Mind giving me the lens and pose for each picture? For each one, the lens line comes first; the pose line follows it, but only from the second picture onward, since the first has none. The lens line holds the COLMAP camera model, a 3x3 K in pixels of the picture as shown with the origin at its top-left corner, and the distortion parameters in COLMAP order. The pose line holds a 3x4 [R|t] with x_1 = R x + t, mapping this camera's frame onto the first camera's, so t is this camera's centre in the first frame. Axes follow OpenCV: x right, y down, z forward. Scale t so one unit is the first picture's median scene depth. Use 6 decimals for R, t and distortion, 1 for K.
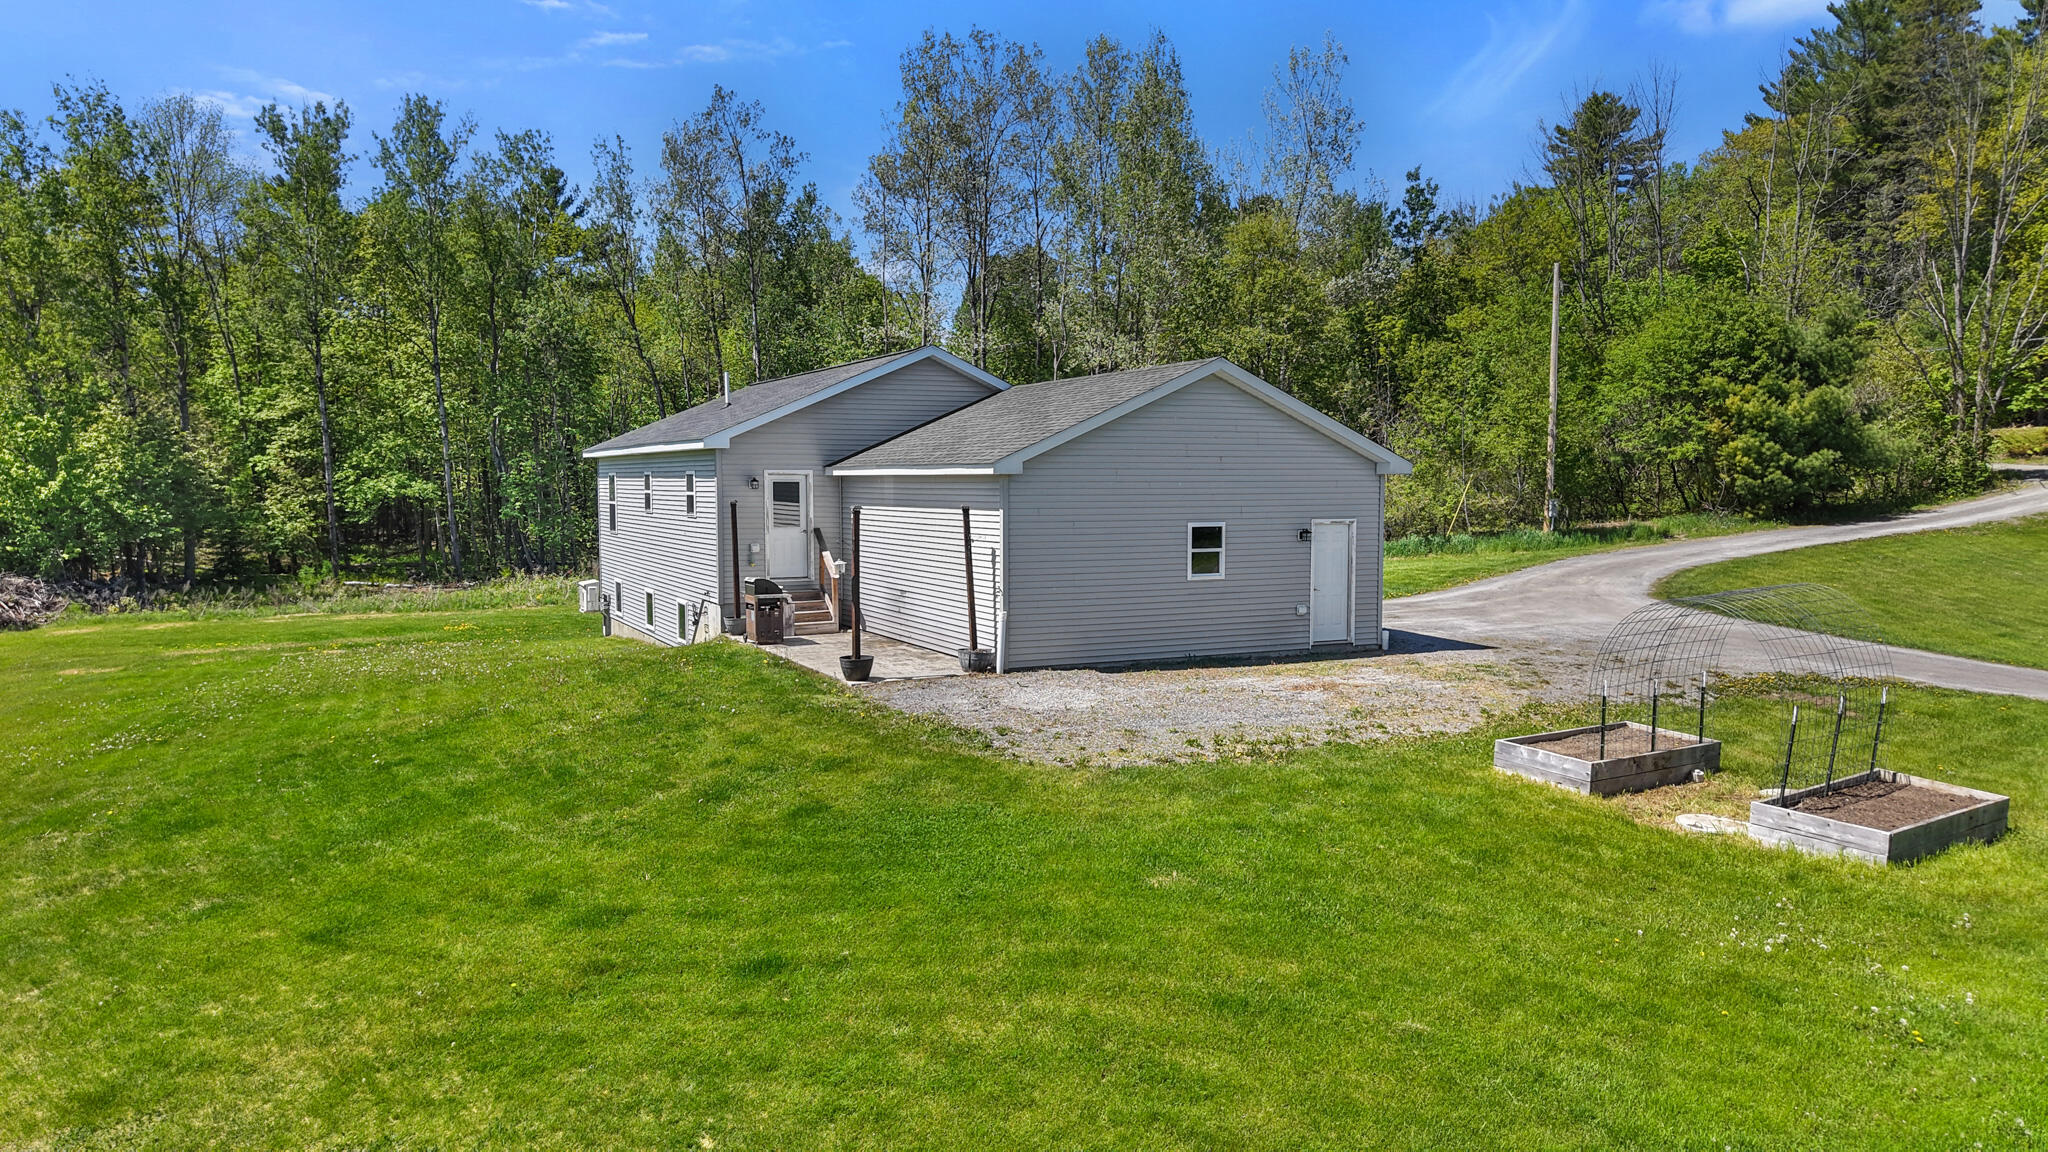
lens RADIAL K [[1370.6, 0, 1024.0], [0, 1370.6, 576.0], [0, 0, 1]] dist [-0.002871, -0.001821]
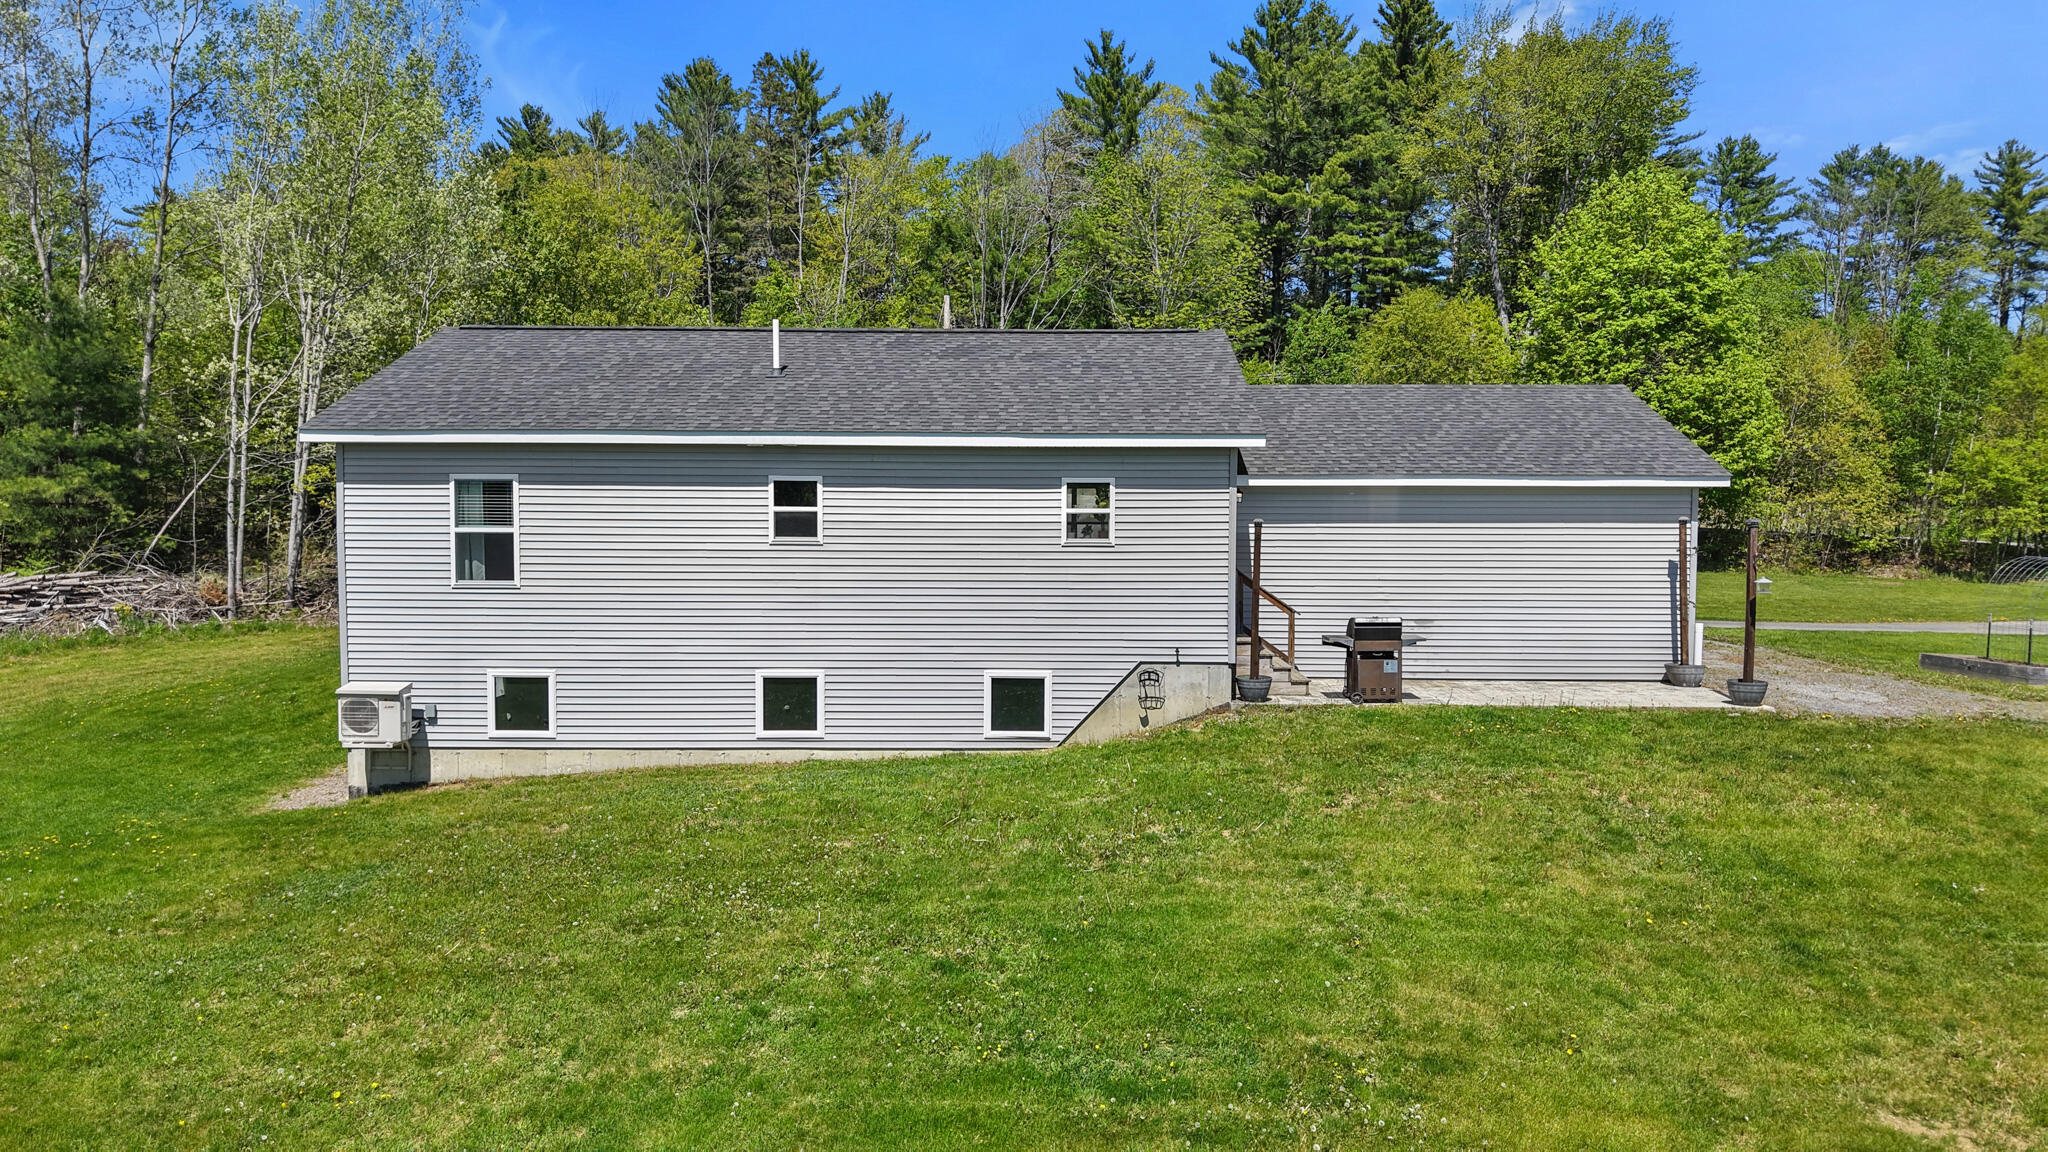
lens RADIAL K [[1370.3, 0, 1015.4], [0, 1370.3, 608.0], [0, 0, 1]] dist [0.030730, -0.035403]
pose [[0.481154, -0.061181, 0.874498, -0.883950], [0.058115, 0.997593, 0.037817, -0.041092], [-0.874707, 0.032625, 0.483552, 0.733131]]
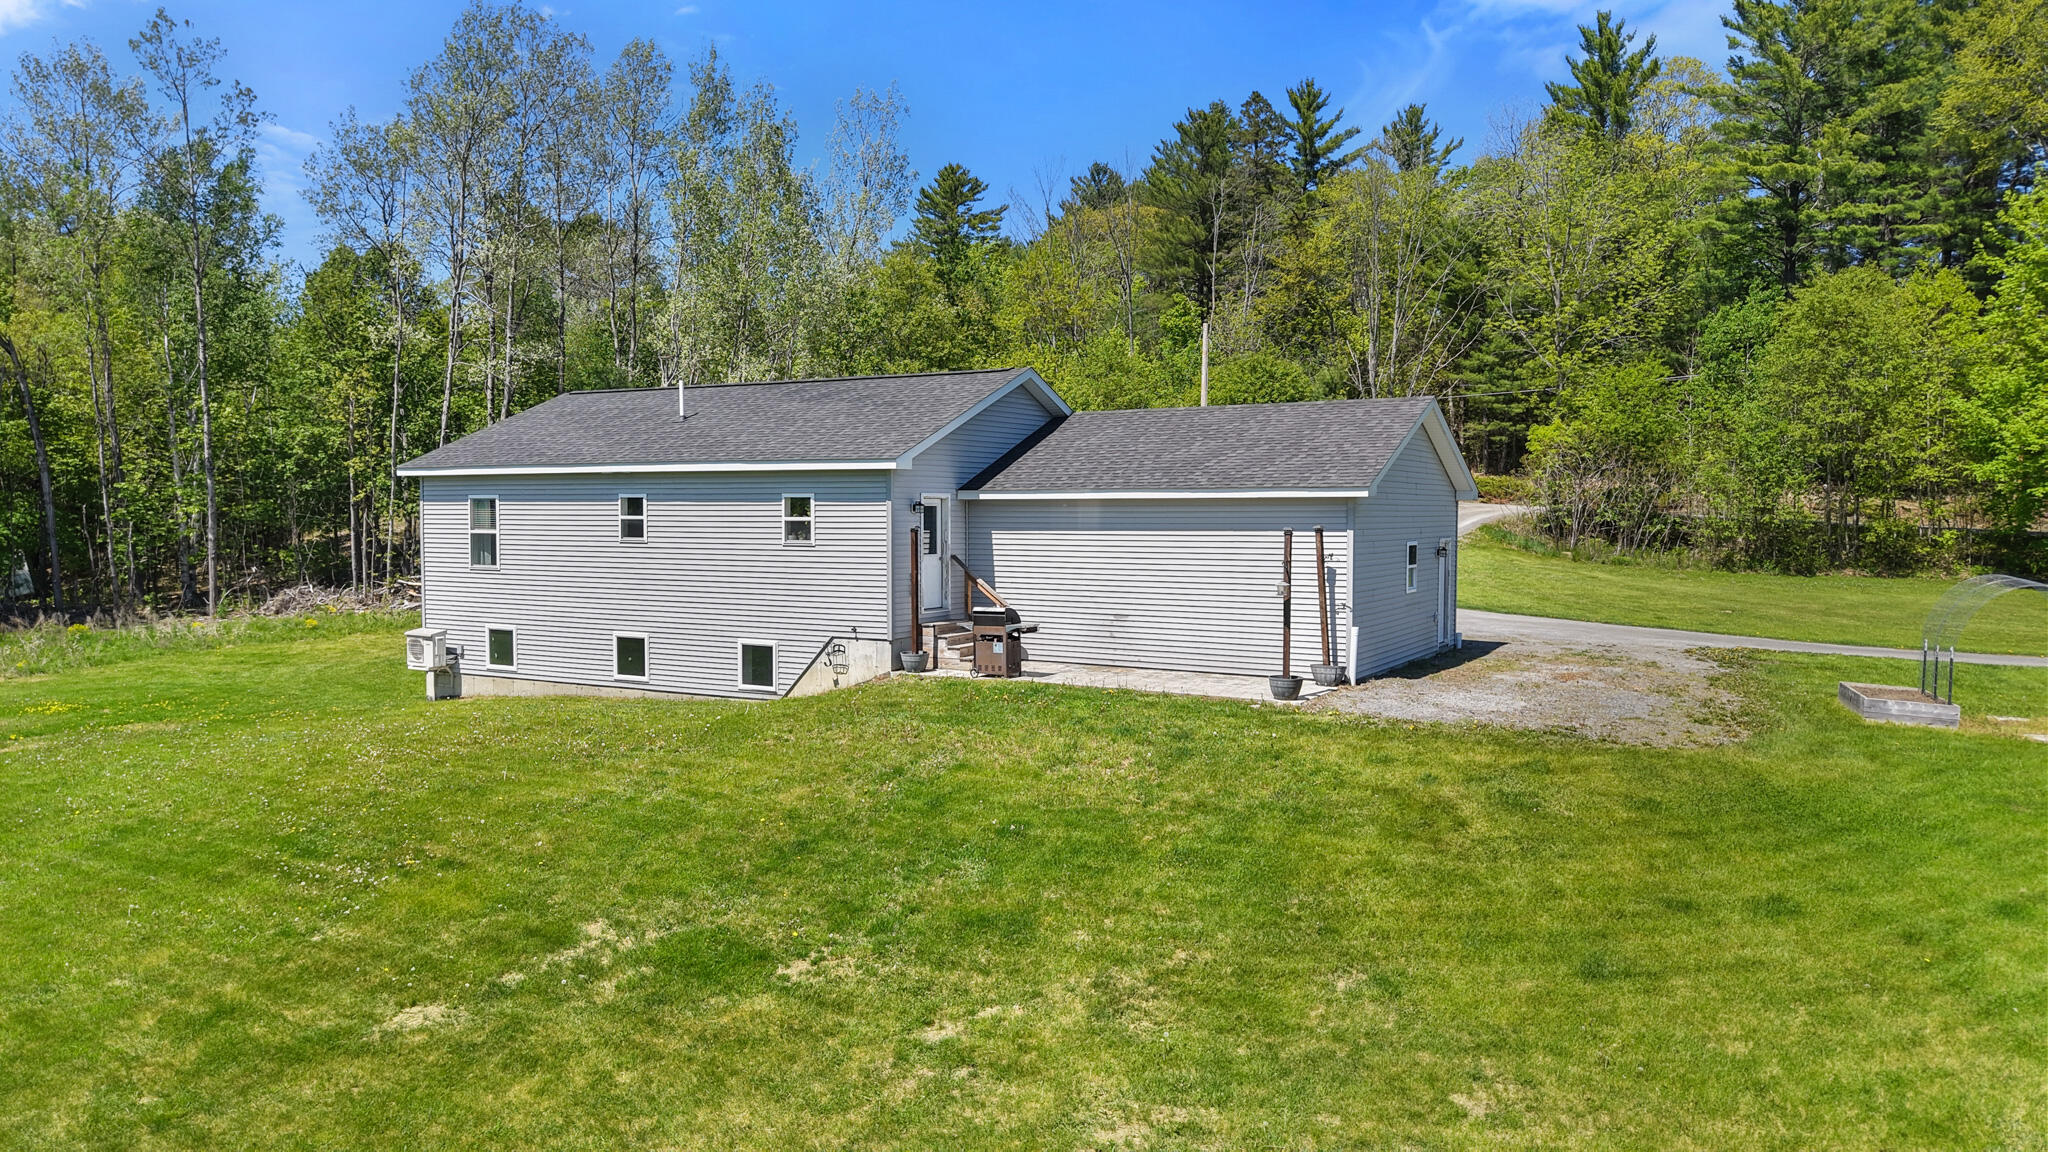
lens RADIAL K [[1370.3, 0, 1015.4], [0, 1370.3, 608.0], [0, 0, 1]] dist [0.030730, -0.035403]
pose [[0.848559, -0.030202, 0.528238, -0.612126], [0.032919, 0.999449, 0.004261, -0.001625], [-0.528075, 0.013773, 0.849086, 0.182773]]
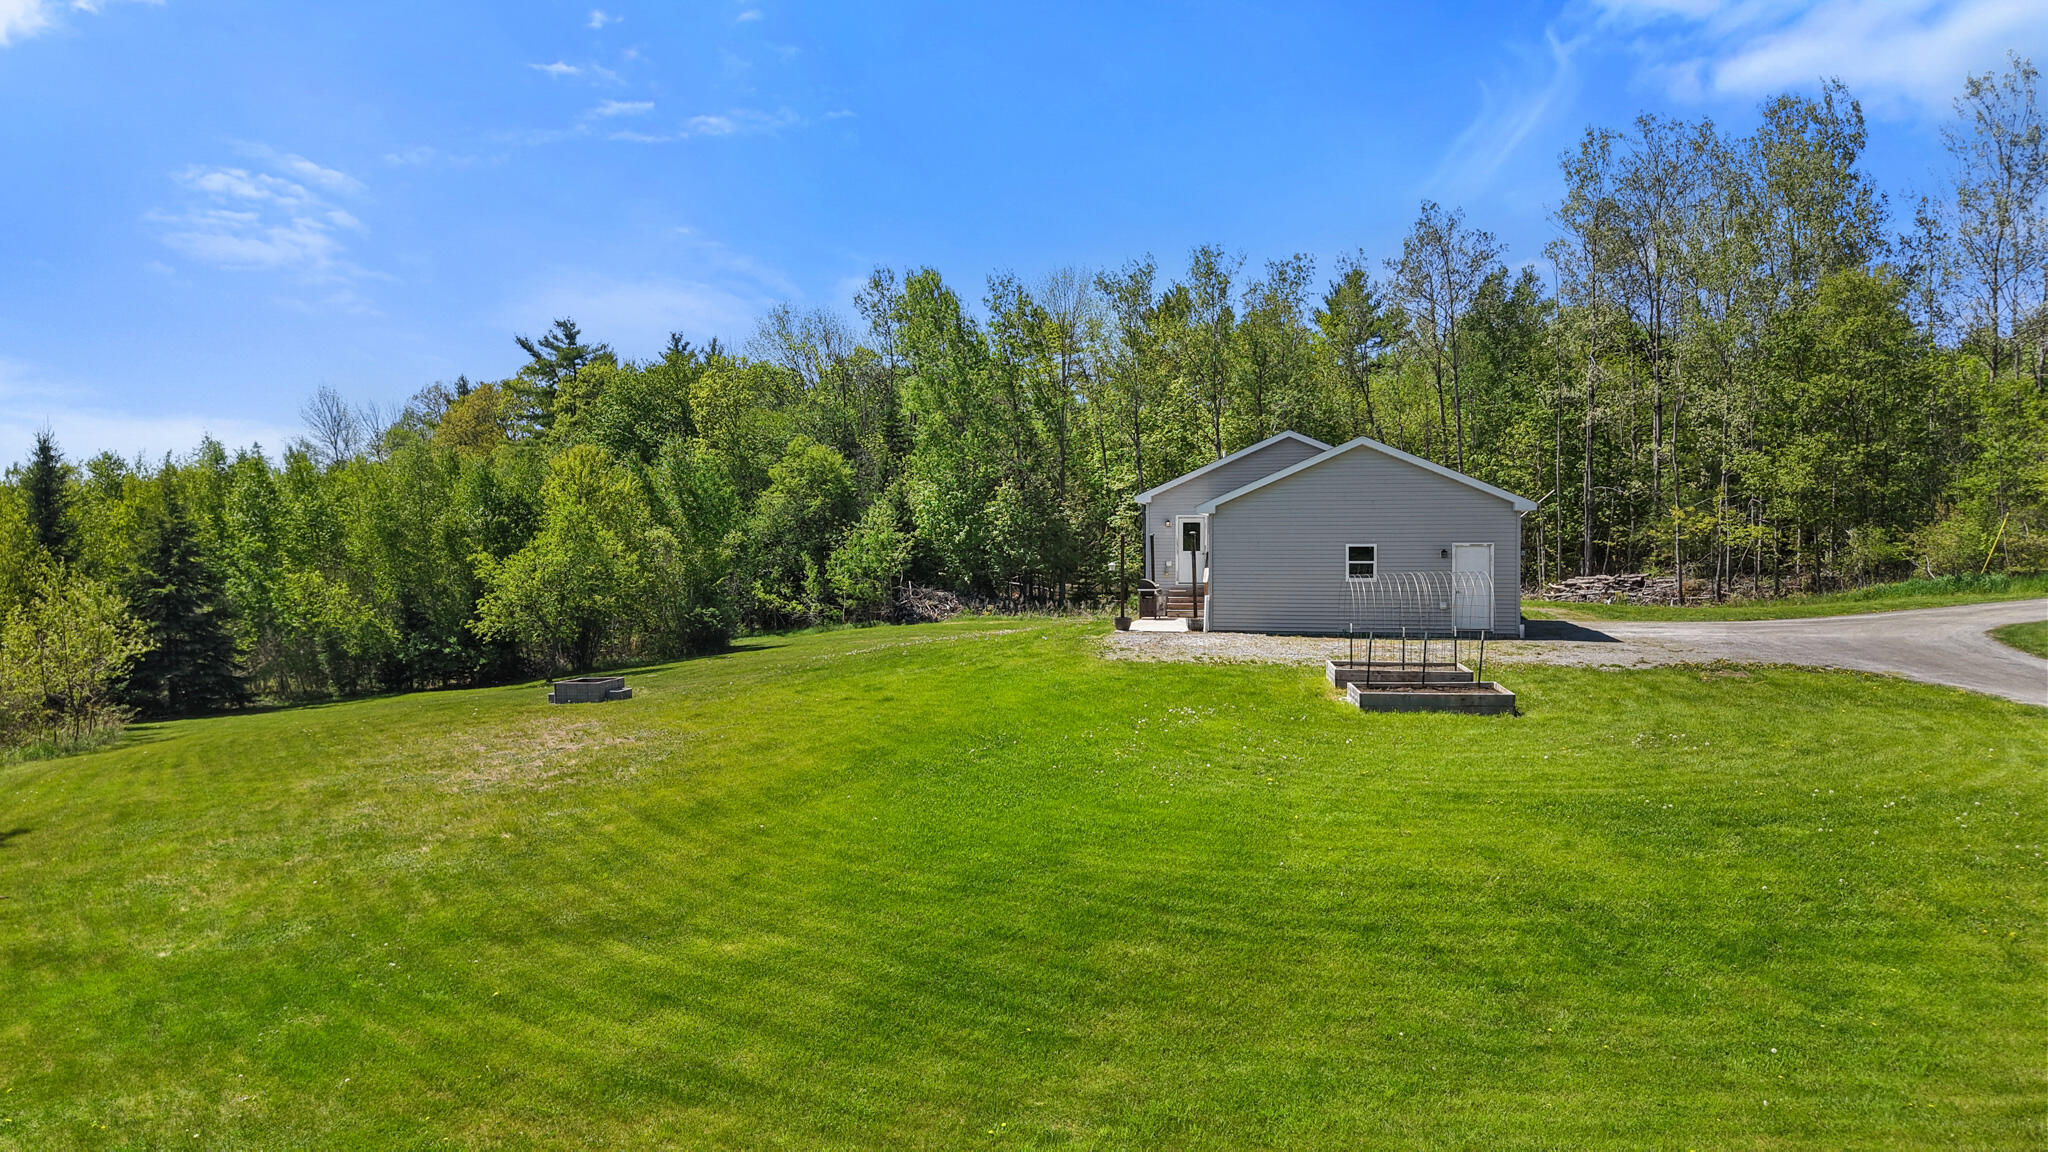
lens RADIAL K [[1370.3, 0, 1015.4], [0, 1370.3, 608.0], [0, 0, 1]] dist [0.030730, -0.035403]
pose [[0.767868, 0.026846, -0.640045, 0.680669], [-0.038438, 0.999252, -0.004201, 0.044358], [0.639454, 0.027828, 0.768326, -0.343979]]
